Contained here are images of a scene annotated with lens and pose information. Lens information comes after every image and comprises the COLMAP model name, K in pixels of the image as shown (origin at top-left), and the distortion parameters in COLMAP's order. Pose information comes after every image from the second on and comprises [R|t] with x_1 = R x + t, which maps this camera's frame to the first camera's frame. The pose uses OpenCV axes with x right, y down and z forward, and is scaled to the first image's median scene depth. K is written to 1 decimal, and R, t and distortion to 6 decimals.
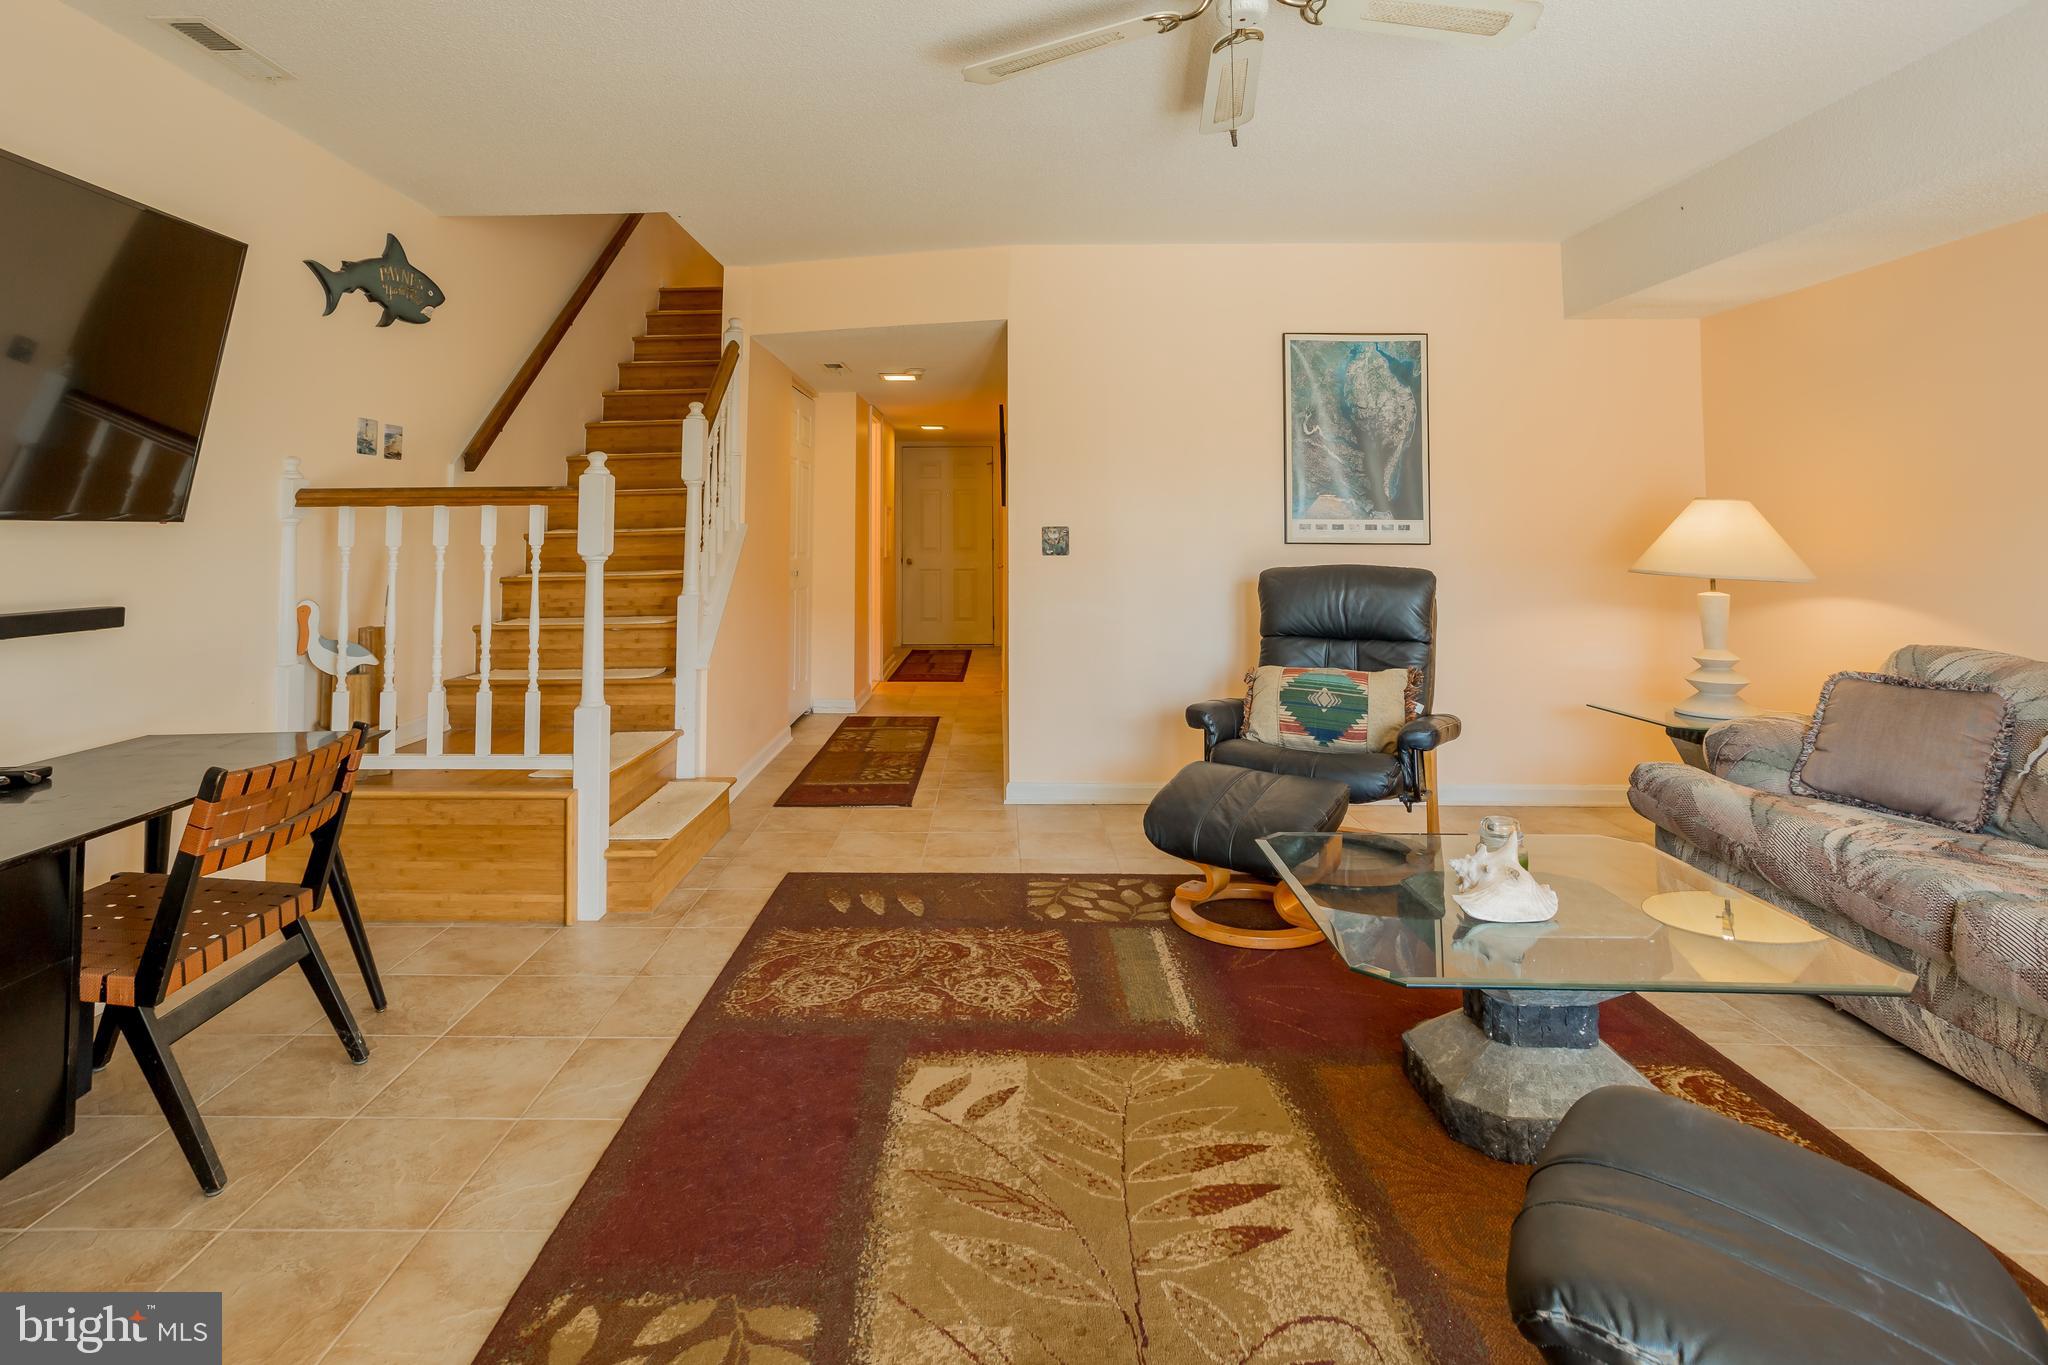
lens RADIAL K [[963.6, 0, 1024.0], [0, 963.6, 682.5], [0, 0, 1]] dist [-0.036654, 0.029782]
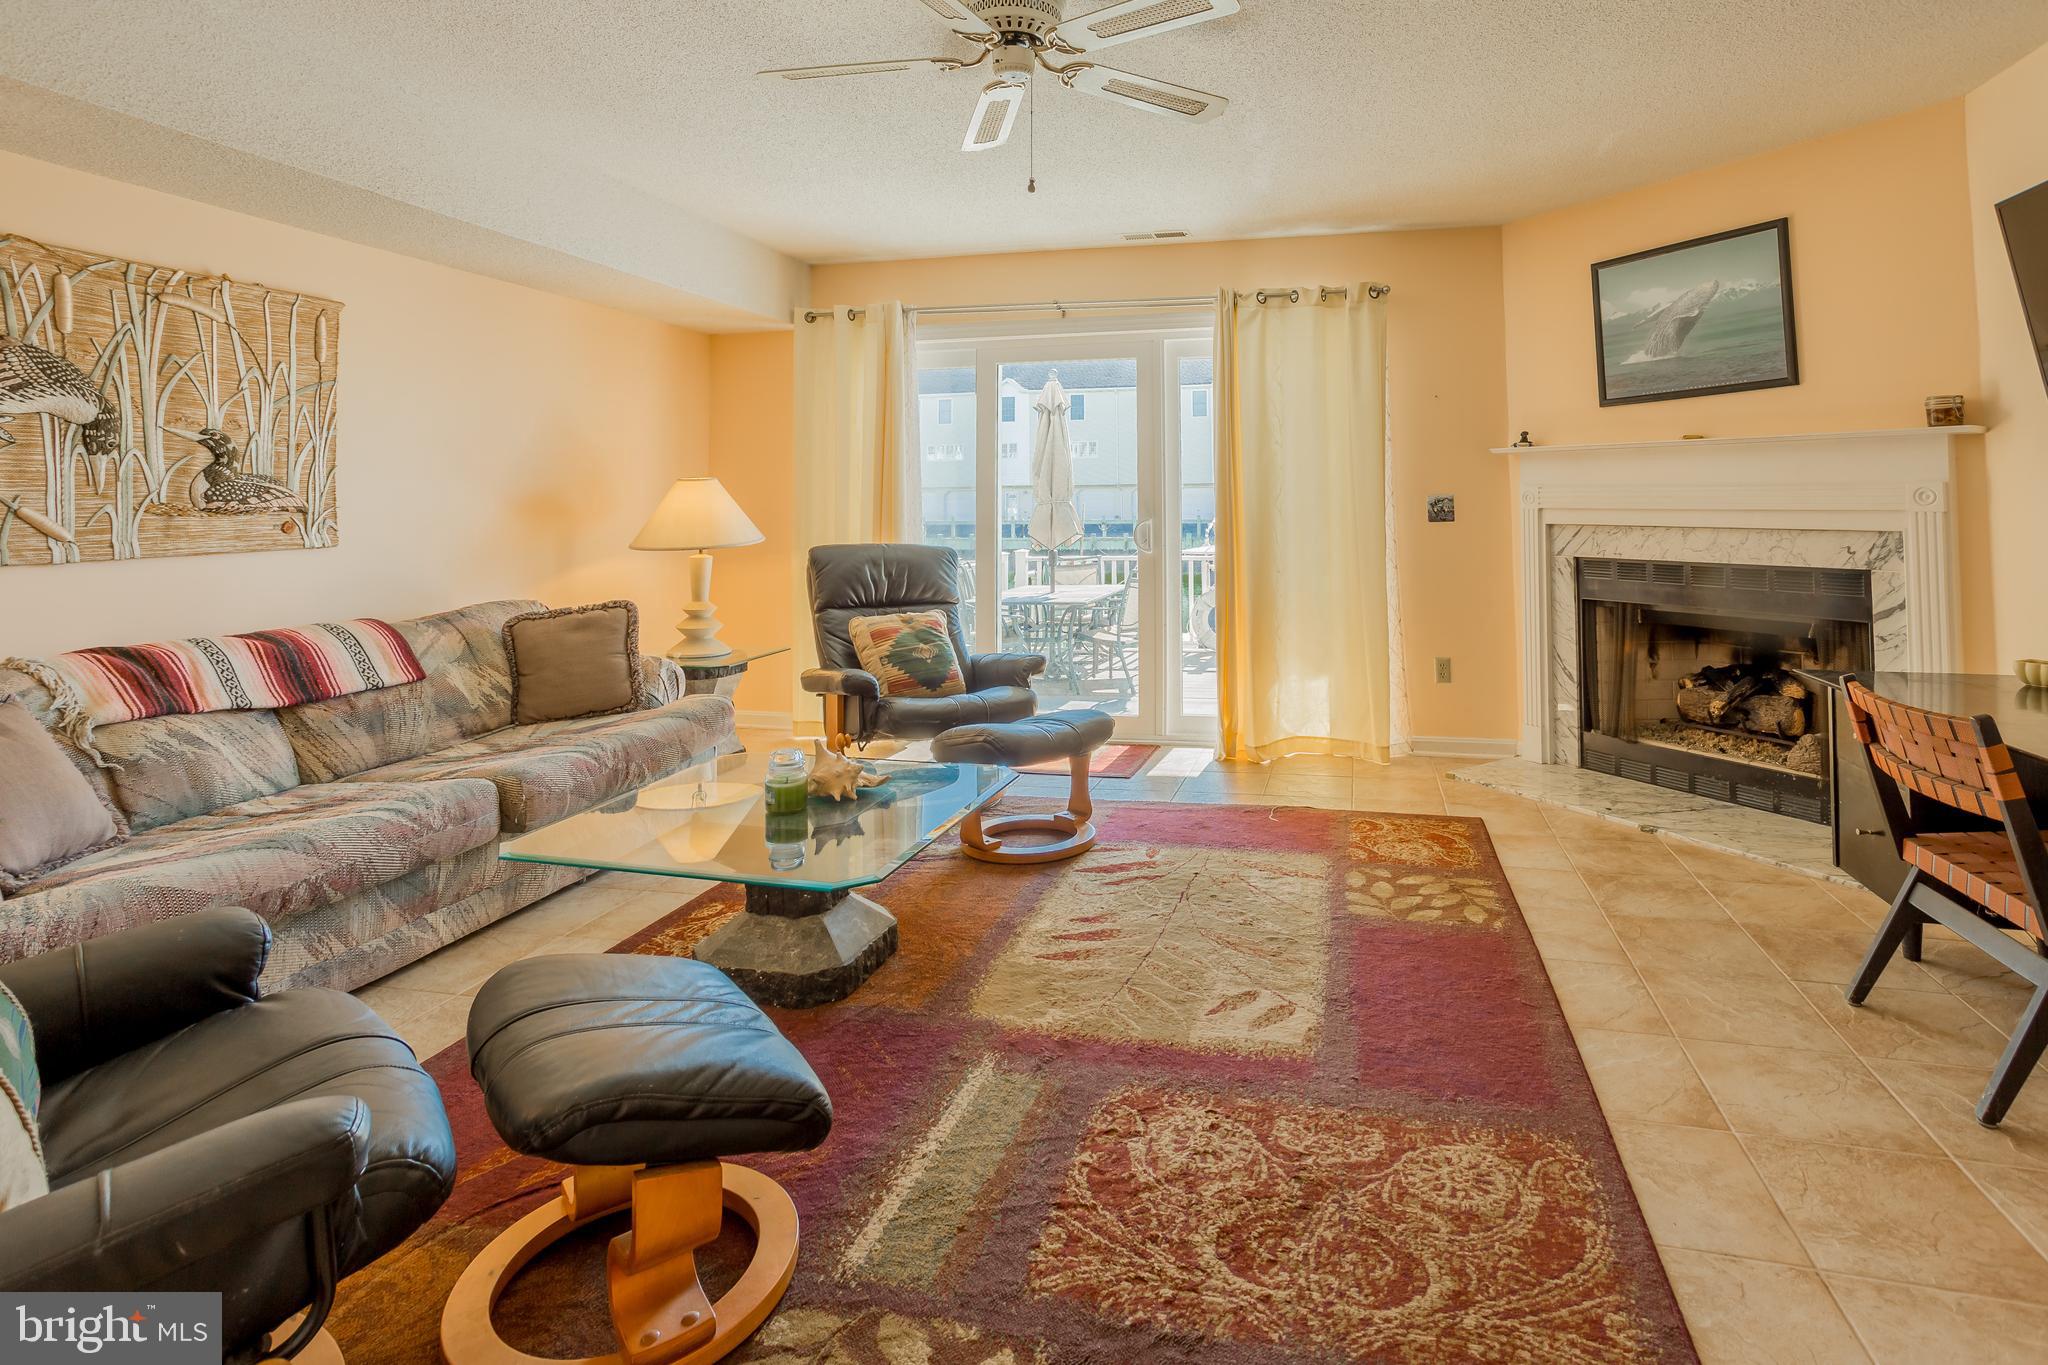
lens RADIAL K [[963.6, 0, 1024.0], [0, 963.6, 682.5], [0, 0, 1]] dist [-0.036654, 0.029782]
pose [[-0.936828, -0.042877, 0.347151, -0.165842], [0.072592, 0.947019, 0.312865, -0.276914], [-0.342174, 0.318302, -0.884082, 1.813566]]
